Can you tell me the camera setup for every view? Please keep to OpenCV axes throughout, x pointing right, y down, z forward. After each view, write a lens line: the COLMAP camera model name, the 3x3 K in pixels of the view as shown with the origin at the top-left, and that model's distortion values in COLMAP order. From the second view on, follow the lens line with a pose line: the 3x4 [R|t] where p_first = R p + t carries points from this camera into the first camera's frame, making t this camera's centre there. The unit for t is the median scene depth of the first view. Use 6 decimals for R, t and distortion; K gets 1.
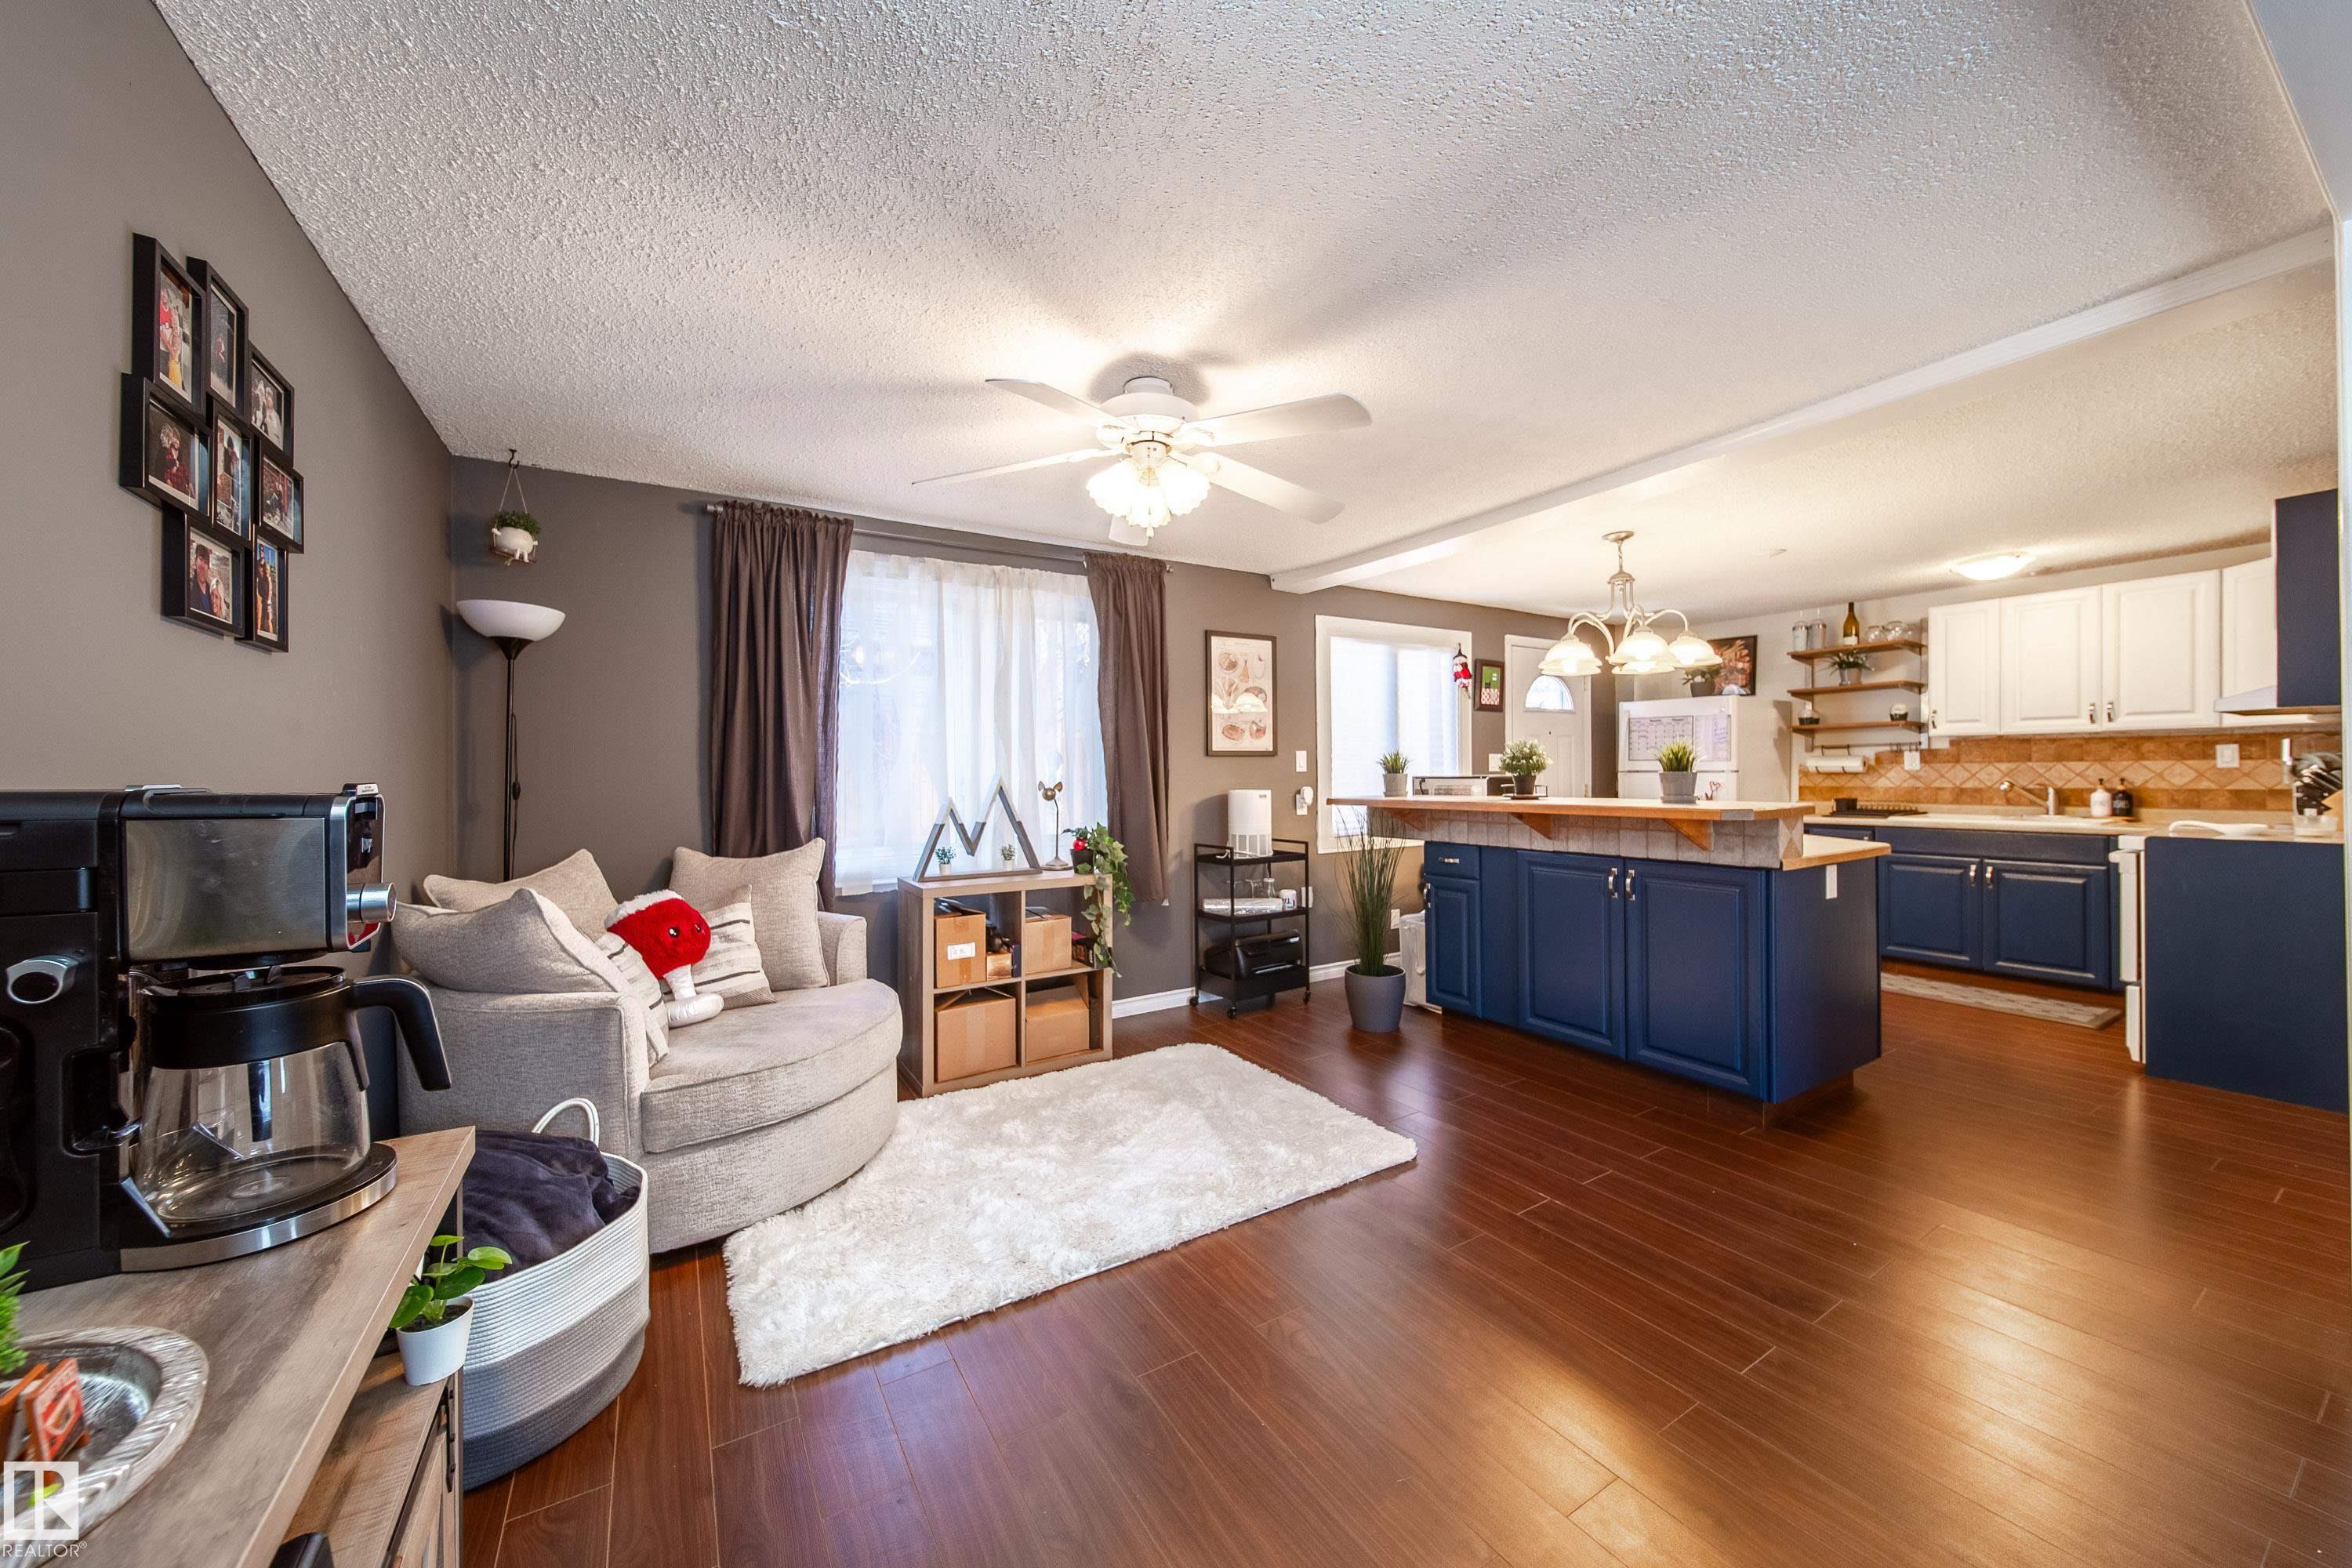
lens RADIAL K [[839.5, 0, 1178.7], [0, 839.5, 778.8], [0, 0, 1]] dist [-0.008129, -0.000153]
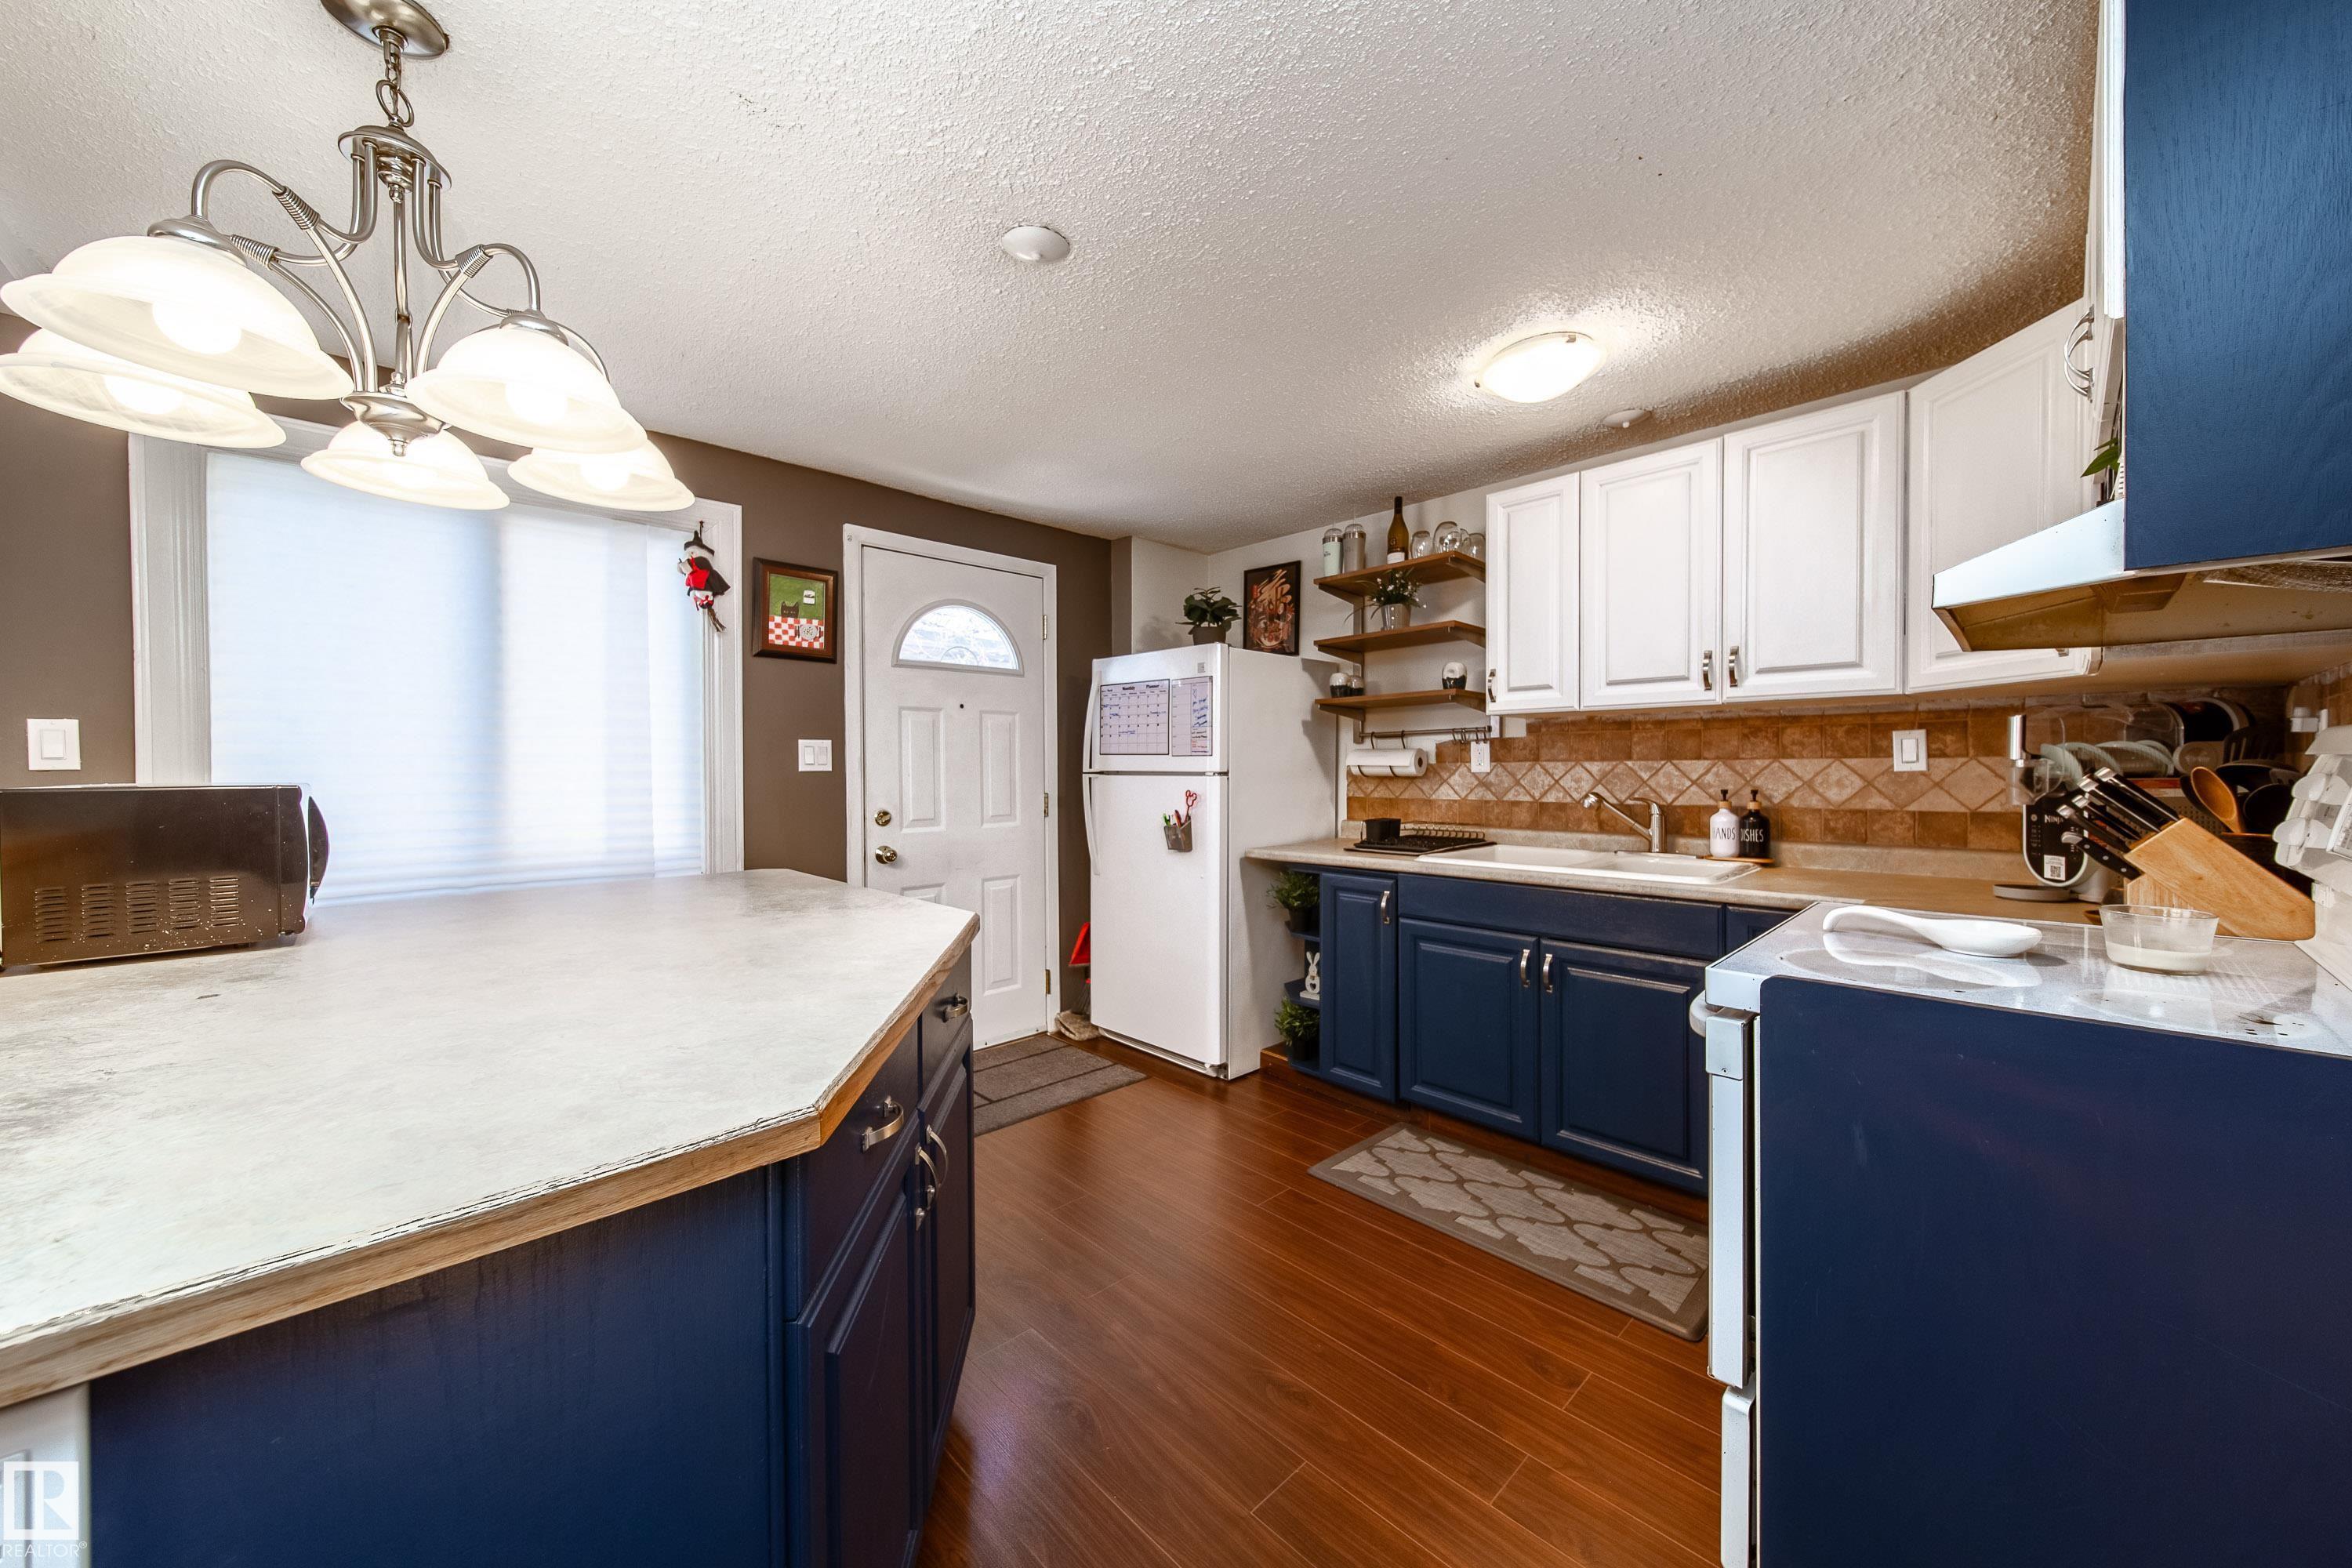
lens RADIAL K [[853.1, 0, 1189.1], [0, 853.1, 777.7], [0, 0, 1]] dist [0.000744, -0.000001]
pose [[0.972745, 0.002351, 0.231867, 0.563391], [-0.002815, 0.999995, 0.001669, -0.007697], [-0.231862, -0.002277, 0.972746, 0.470993]]
